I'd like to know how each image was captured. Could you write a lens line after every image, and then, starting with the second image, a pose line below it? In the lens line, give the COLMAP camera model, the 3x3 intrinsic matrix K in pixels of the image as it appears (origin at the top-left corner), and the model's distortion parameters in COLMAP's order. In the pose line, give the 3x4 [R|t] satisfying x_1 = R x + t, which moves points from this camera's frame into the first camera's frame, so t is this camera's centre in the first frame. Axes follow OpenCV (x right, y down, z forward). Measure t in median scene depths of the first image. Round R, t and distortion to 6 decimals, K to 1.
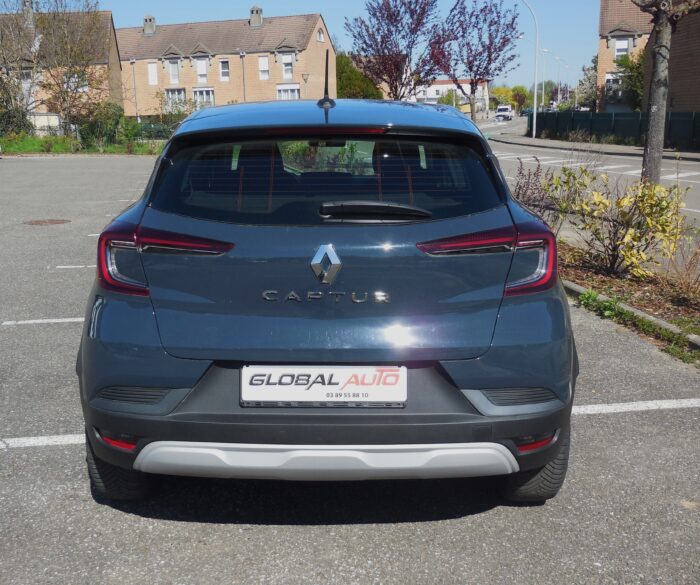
lens RADIAL K [[824.4, 0, 349.5], [0, 824.4, 284.5], [0, 0, 1]] dist [-0.017698, 0.019777]
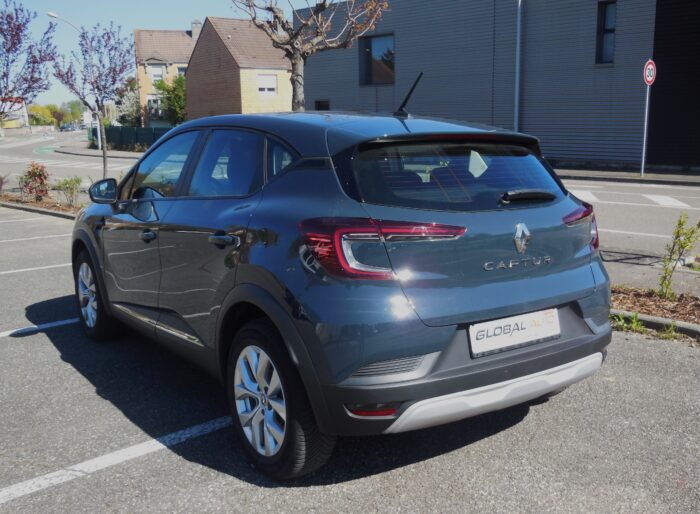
lens RADIAL K [[692.9, 0, 350.1], [0, 692.9, 272.0], [0, 0, 1]] dist [-0.005296, 0.027921]
pose [[0.827050, -0.114904, 0.550259, -0.119274], [0.115348, 0.992745, 0.033933, -0.005468], [-0.550166, 0.035407, 0.834304, 0.031603]]
